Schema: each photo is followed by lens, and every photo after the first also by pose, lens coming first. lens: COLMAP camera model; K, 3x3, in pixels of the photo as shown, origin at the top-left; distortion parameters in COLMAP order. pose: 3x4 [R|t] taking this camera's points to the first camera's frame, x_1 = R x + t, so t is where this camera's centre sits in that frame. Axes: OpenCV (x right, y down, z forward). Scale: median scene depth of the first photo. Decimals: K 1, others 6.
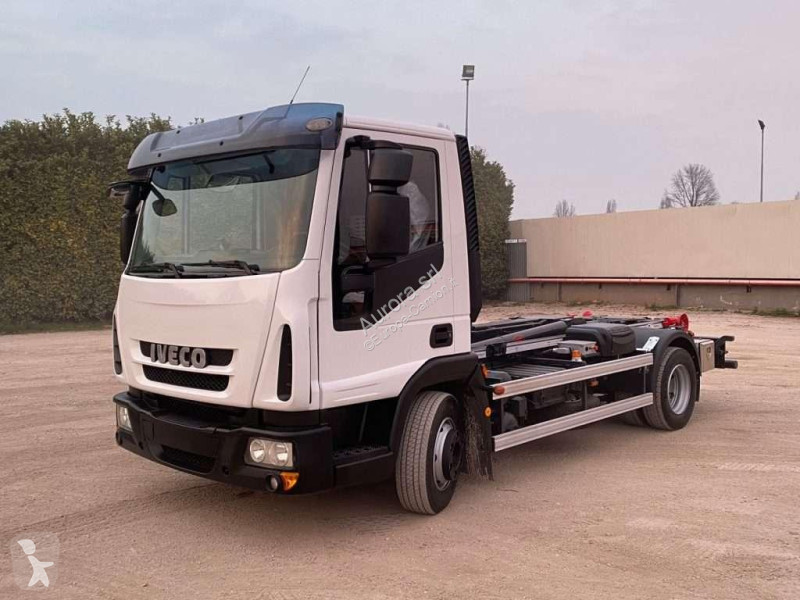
lens RADIAL K [[857.0, 0, 389.4], [0, 857.0, 290.9], [0, 0, 1]] dist [0.077506, -0.035305]
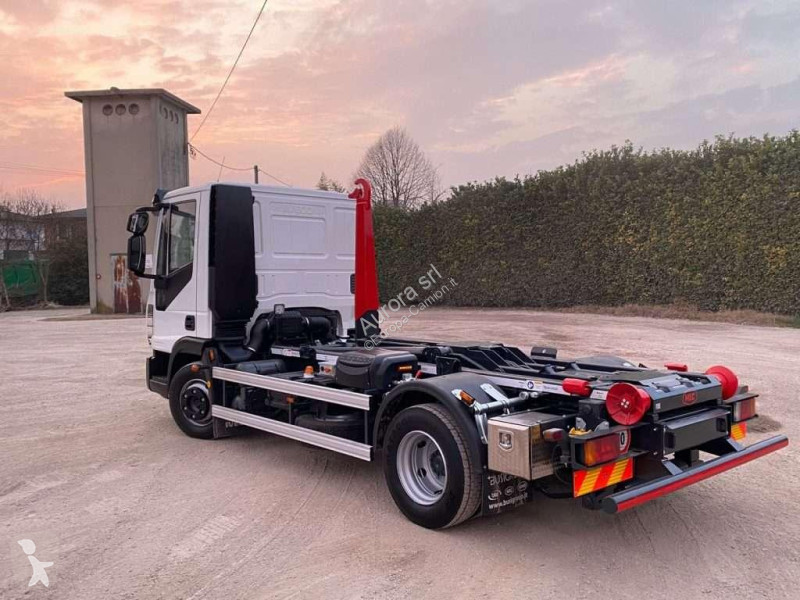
lens RADIAL K [[639.8, 0, 395.7], [0, 639.8, 301.2], [0, 0, 1]] dist [0.054170, -0.088174]
pose [[-0.061491, 0.065648, -0.995946, 1.137585], [-0.011954, 0.997715, 0.066503, -0.064227], [0.998036, 0.015995, -0.060566, 1.399098]]
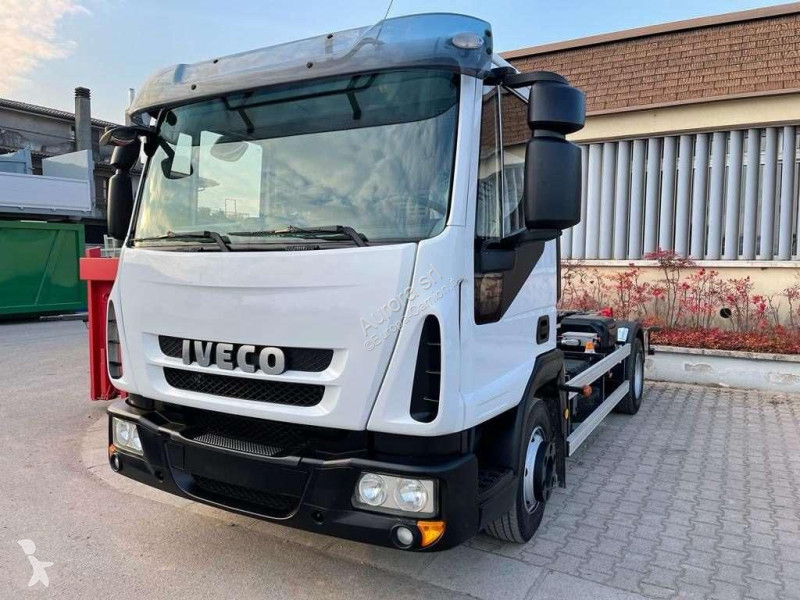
lens RADIAL K [[626.3, 0, 391.4], [0, 626.3, 298.3], [0, 0, 1]] dist [0.089674, -0.141979]
pose [[0.965896, 0.012163, 0.258645, -0.242263], [-0.015173, 0.999838, 0.009647, 0.017224], [-0.258486, -0.013242, 0.965924, 0.426052]]
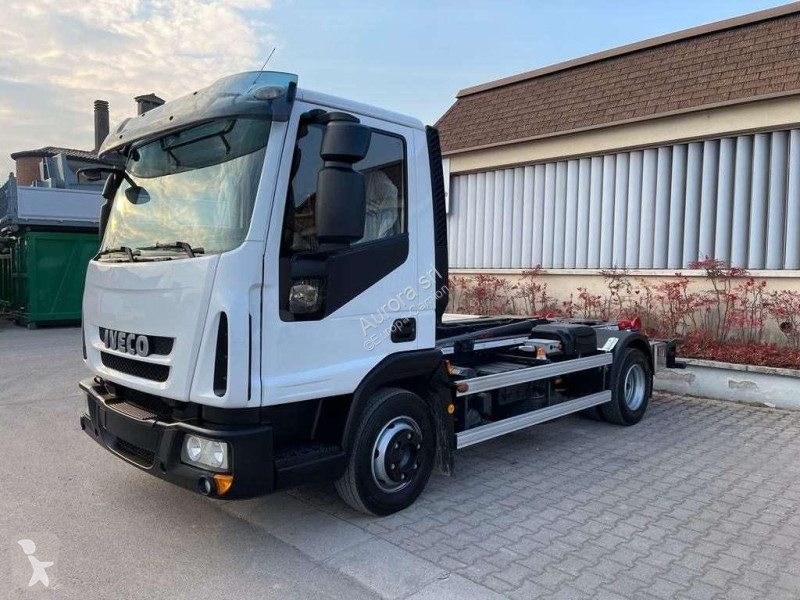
lens RADIAL K [[639.8, 0, 395.7], [0, 639.8, 301.2], [0, 0, 1]] dist [0.054170, -0.088174]
pose [[0.999532, 0.030174, -0.005031, 0.053277], [-0.030146, 0.999530, 0.005626, 0.015385], [0.005198, -0.005472, 0.999972, 0.274667]]
